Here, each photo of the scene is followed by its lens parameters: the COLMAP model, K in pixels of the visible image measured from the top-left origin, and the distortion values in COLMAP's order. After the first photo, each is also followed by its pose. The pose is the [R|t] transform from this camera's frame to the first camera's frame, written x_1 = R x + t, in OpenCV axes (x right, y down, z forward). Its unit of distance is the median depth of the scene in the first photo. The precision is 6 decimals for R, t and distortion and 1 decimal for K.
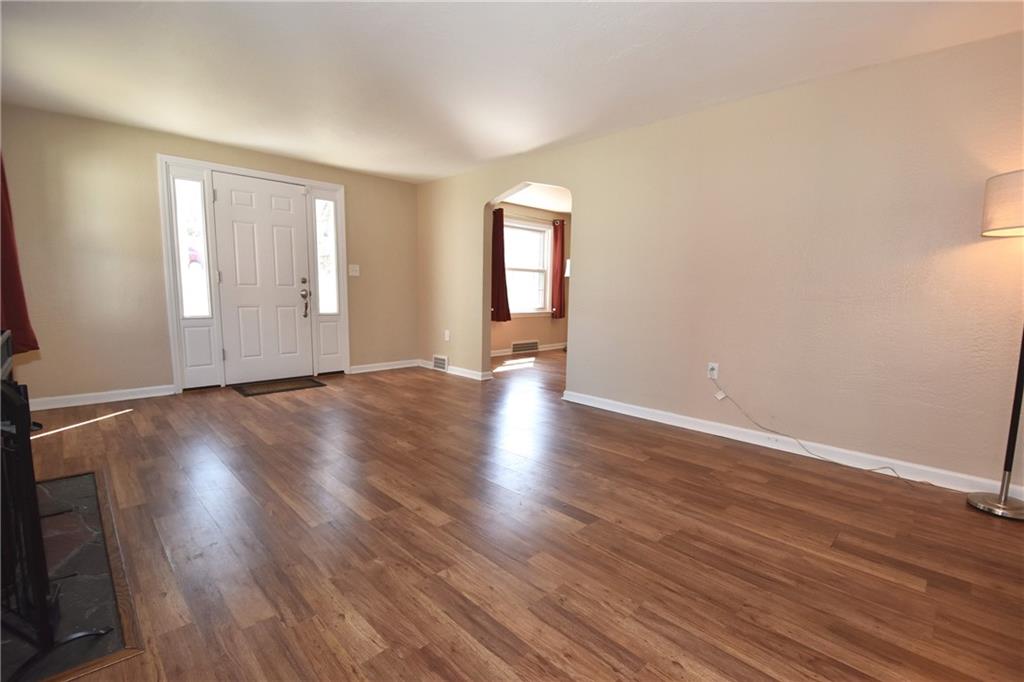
lens RADIAL K [[451.9, 0, 505.8], [0, 451.9, 357.6], [0, 0, 1]] dist [0.003280, -0.015874]
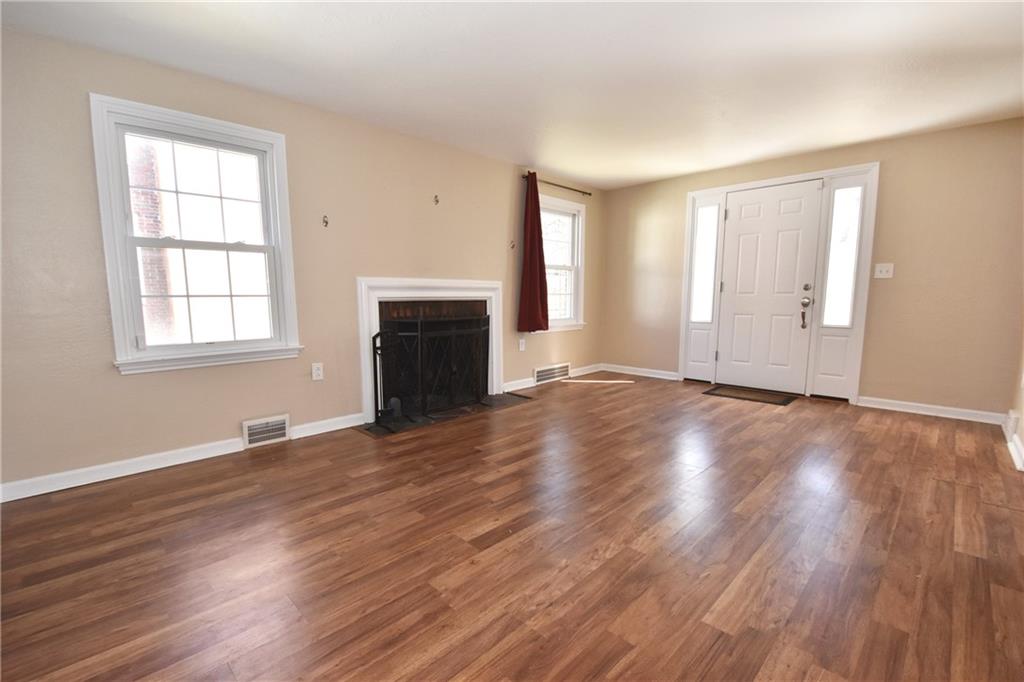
lens RADIAL K [[451.9, 0, 505.8], [0, 451.9, 357.6], [0, 0, 1]] dist [0.003280, -0.015874]
pose [[0.008539, 0.120393, -0.992690, 0.708672], [-0.142132, 0.982793, 0.117970, -0.087414], [0.989811, 0.140086, 0.025503, 0.658558]]
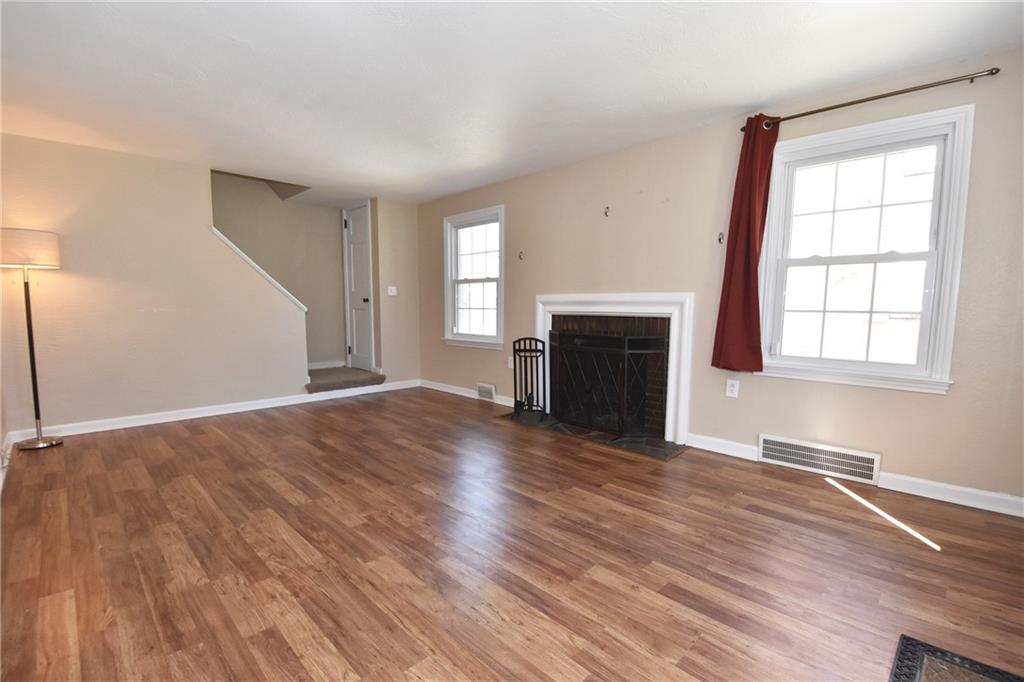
lens RADIAL K [[451.9, 0, 505.8], [0, 451.9, 357.6], [0, 0, 1]] dist [0.003280, -0.015874]
pose [[-0.999715, -0.021772, -0.009814, -0.358797], [-0.023570, 0.965673, 0.258689, -0.280668], [0.003845, 0.258847, -0.965911, 1.752636]]
